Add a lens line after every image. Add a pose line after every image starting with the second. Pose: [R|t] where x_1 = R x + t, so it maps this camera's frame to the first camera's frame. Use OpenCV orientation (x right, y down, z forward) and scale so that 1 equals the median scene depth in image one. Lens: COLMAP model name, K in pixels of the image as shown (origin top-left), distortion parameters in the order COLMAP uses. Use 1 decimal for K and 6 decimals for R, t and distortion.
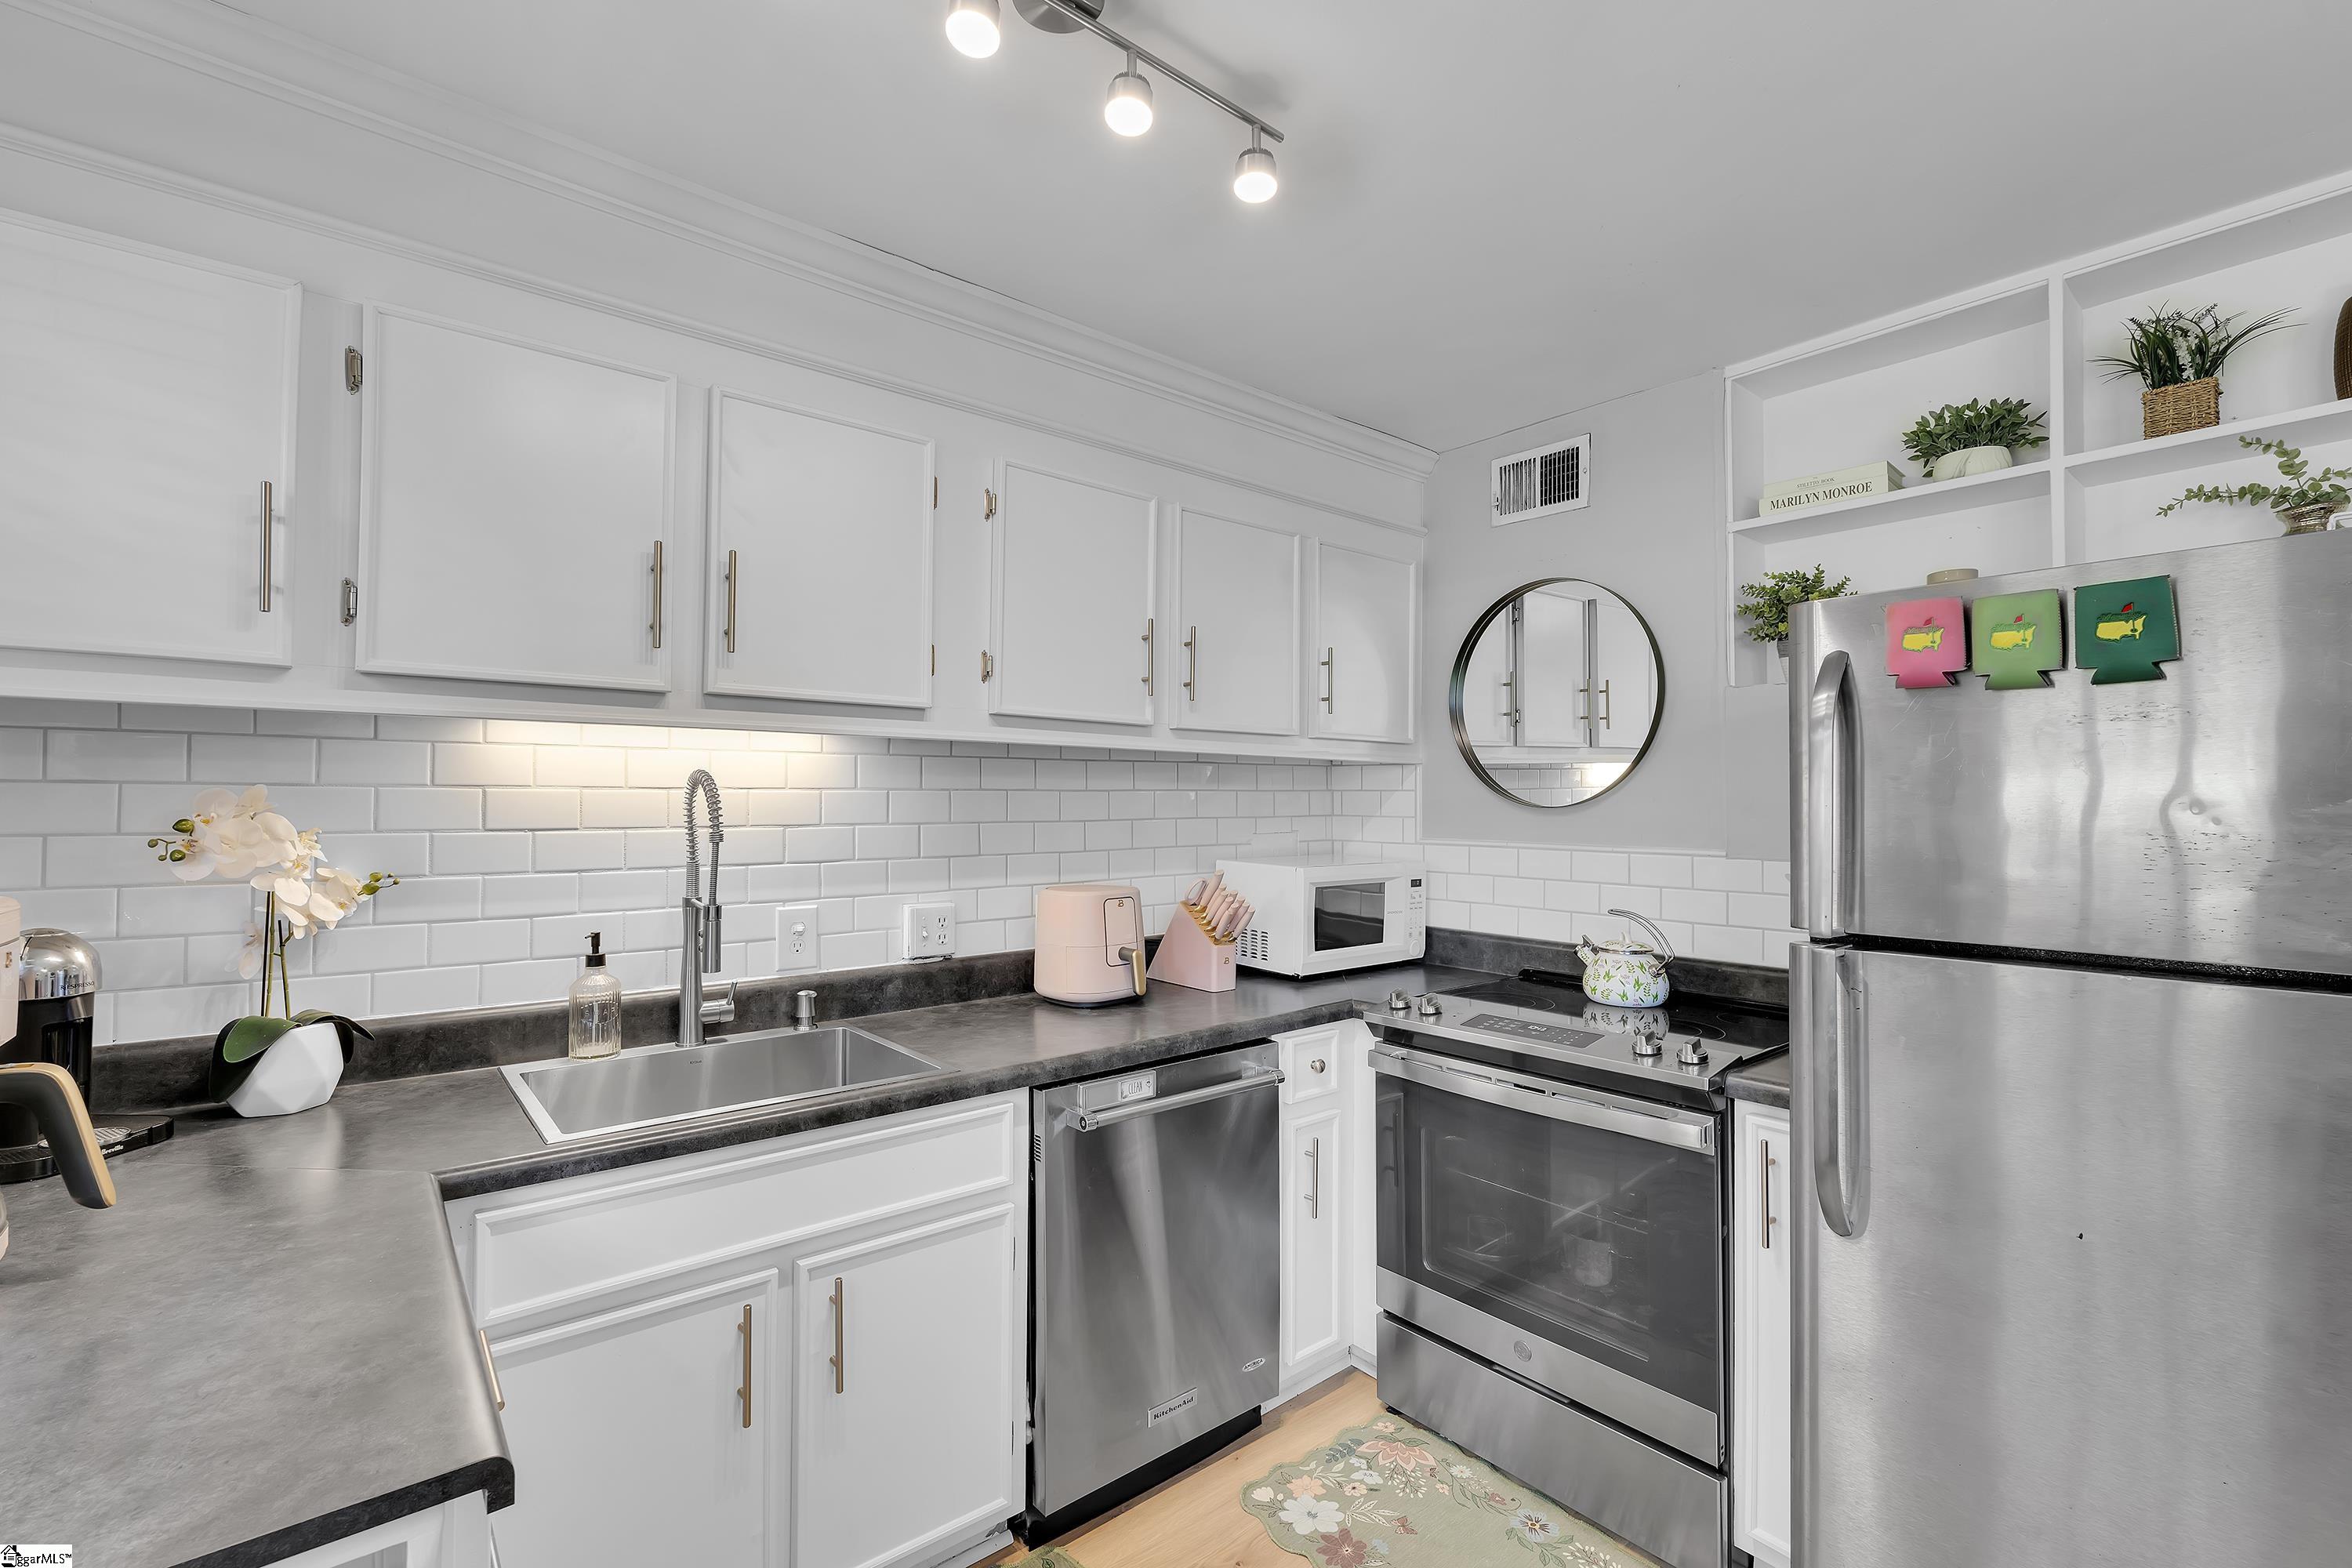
lens RADIAL K [[1017.0, 0, 1182.4], [0, 1017.0, 788.4], [0, 0, 1]] dist [-0.004973, 0.000148]
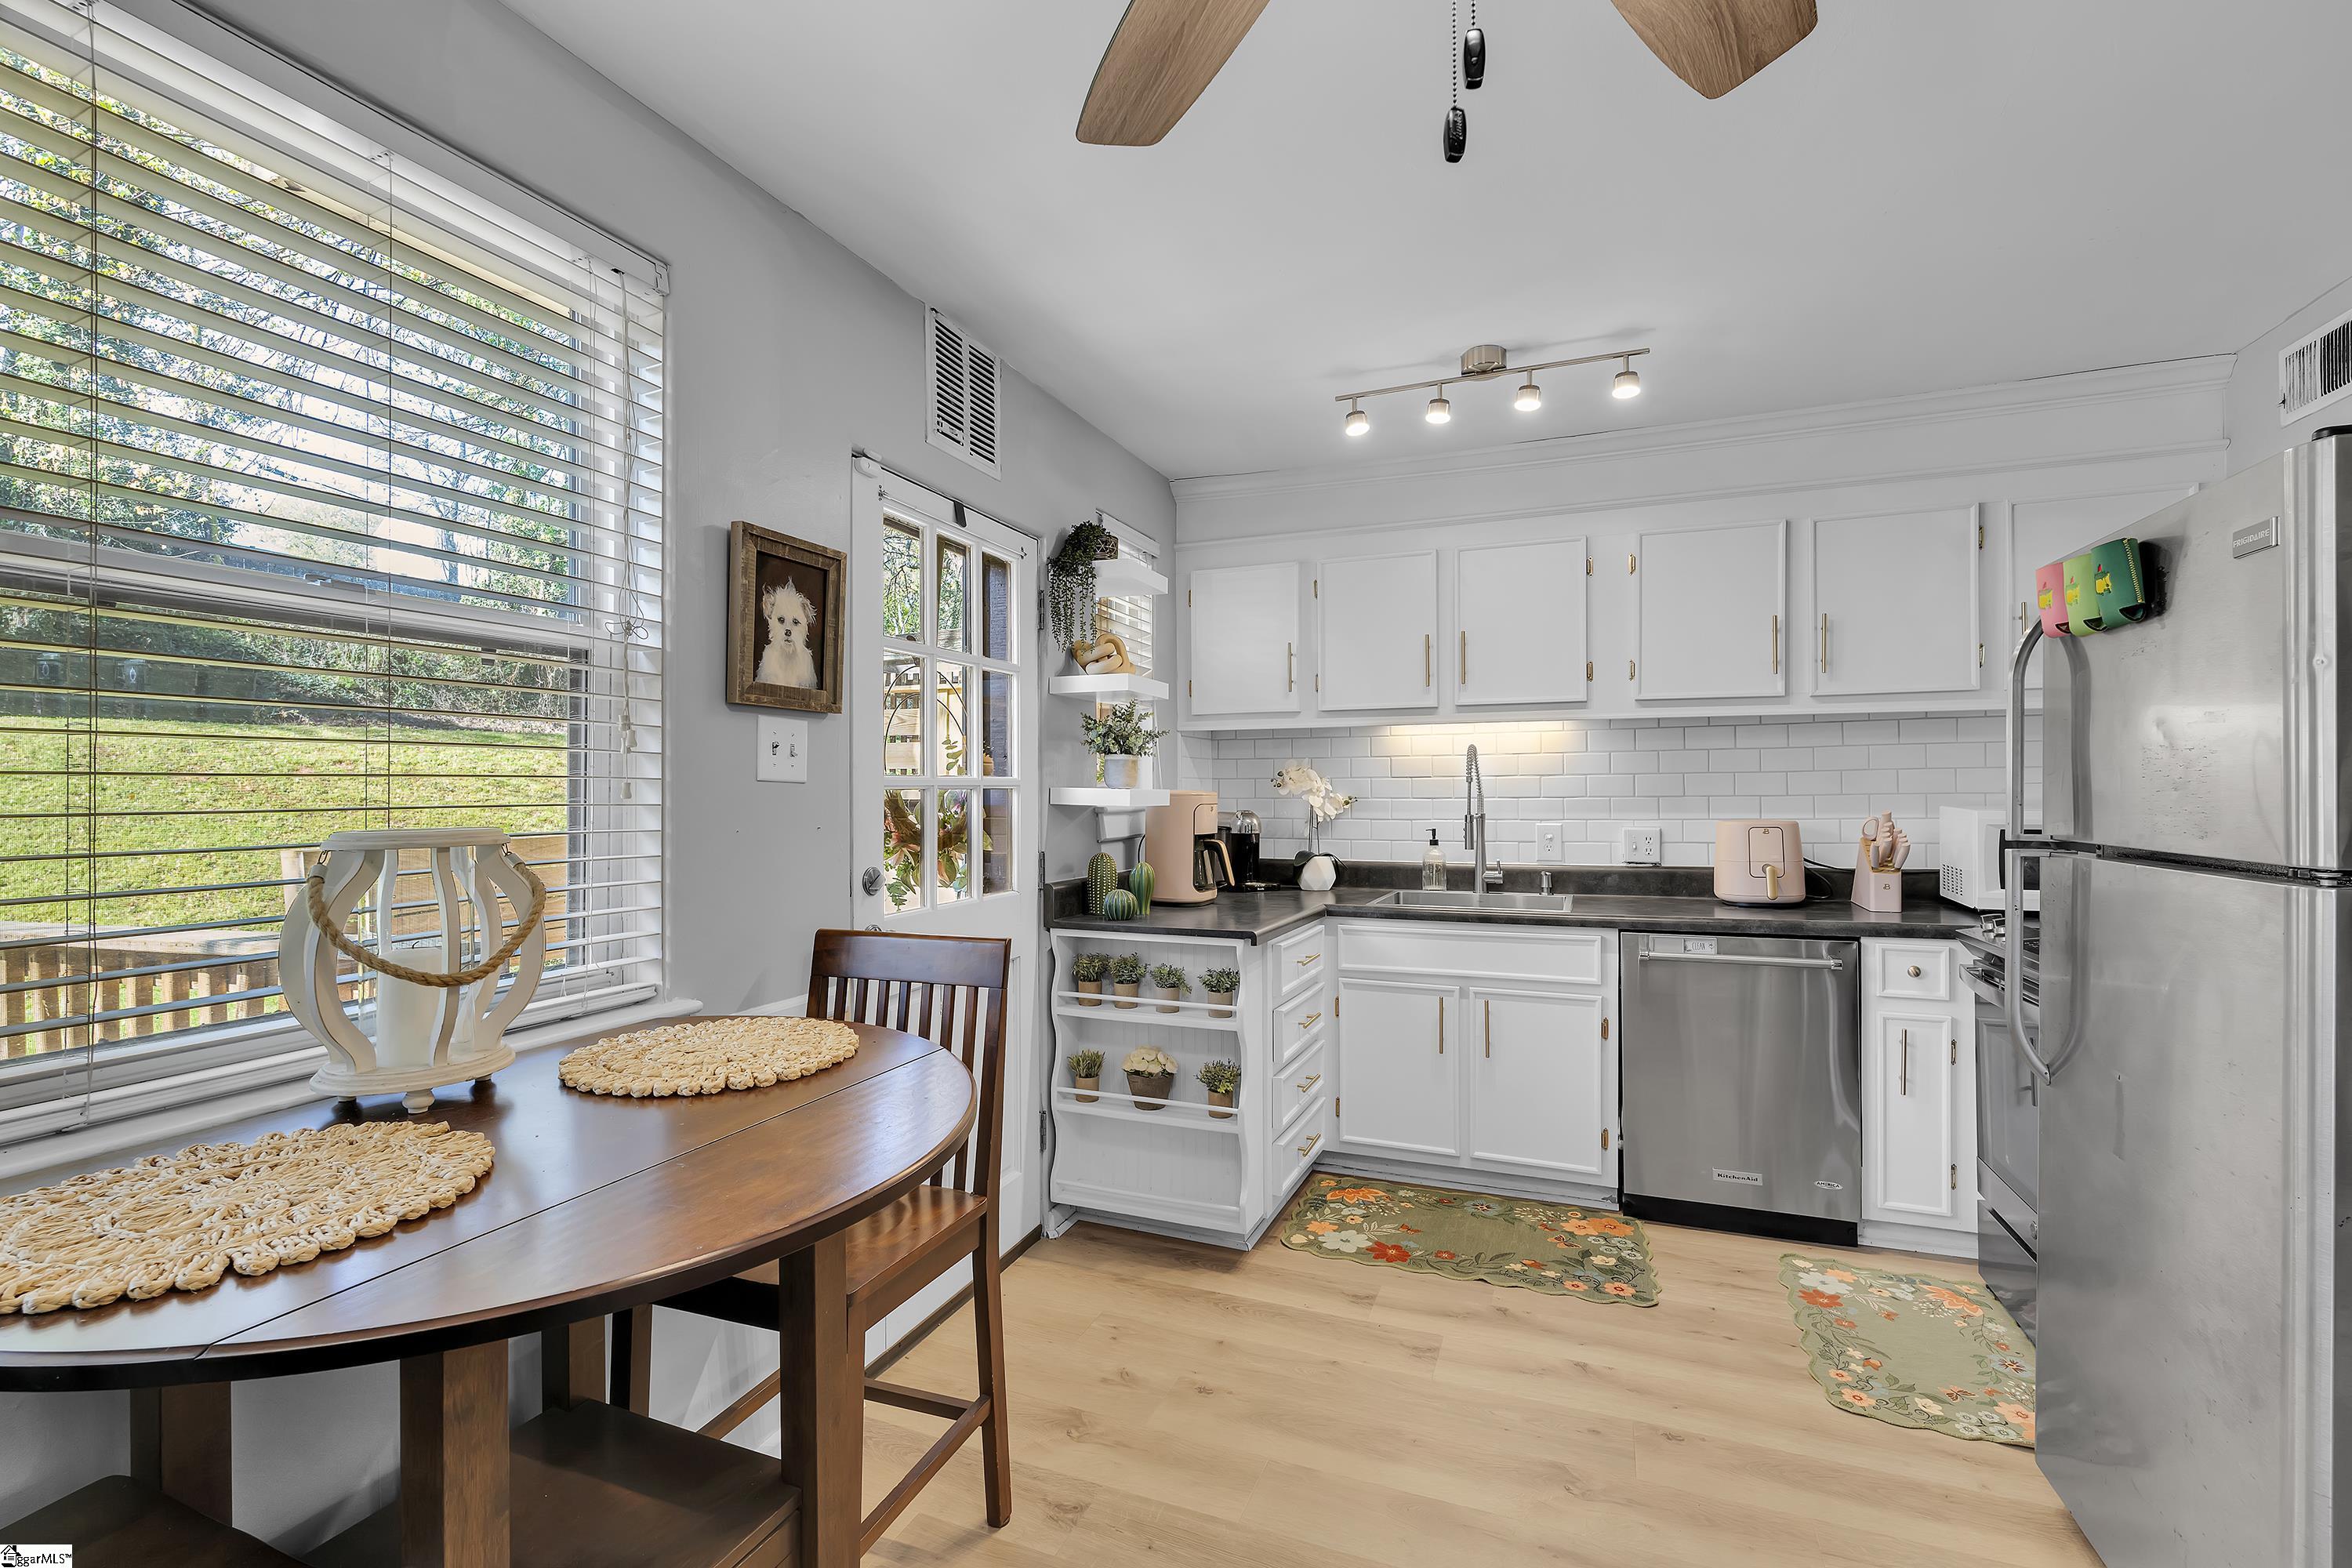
lens RADIAL K [[1017.0, 0, 1167.2], [0, 1017.0, 785.3], [0, 0, 1]] dist [-0.004973, 0.000148]
pose [[0.468714, -0.005147, -0.883335, 0.879029], [0.024739, 0.999667, 0.007302, 0.028078], [0.883003, -0.025275, 0.468686, -0.363606]]
